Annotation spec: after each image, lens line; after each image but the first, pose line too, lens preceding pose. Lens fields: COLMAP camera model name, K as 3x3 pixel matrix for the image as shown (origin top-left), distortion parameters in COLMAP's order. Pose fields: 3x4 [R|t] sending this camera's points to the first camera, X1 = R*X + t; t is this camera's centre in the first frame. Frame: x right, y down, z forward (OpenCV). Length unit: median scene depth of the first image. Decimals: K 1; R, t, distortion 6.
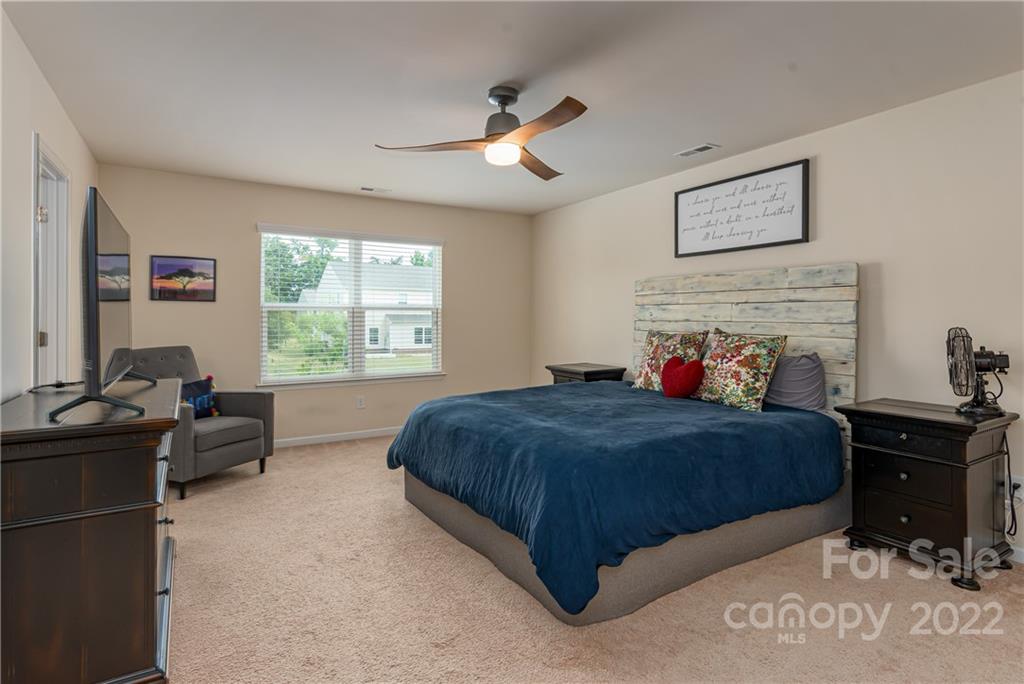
lens RADIAL K [[537.7, 0, 514.0], [0, 537.7, 319.8], [0, 0, 1]] dist [-0.003267, -0.000316]
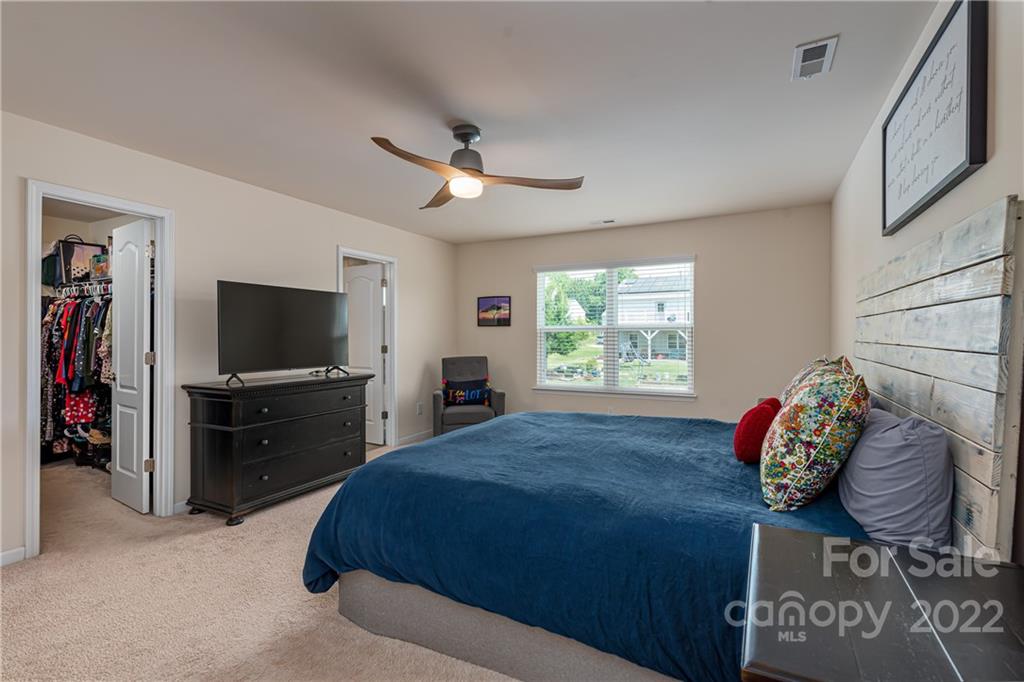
lens RADIAL K [[472.1, 0, 503.9], [0, 472.1, 338.7], [0, 0, 1]] dist [0.002728, 0.000139]
pose [[0.499558, 0.001996, -0.866278, 0.661890], [-0.000043, 0.999997, 0.002280, -0.004423], [0.866280, -0.001102, 0.499557, 0.460056]]
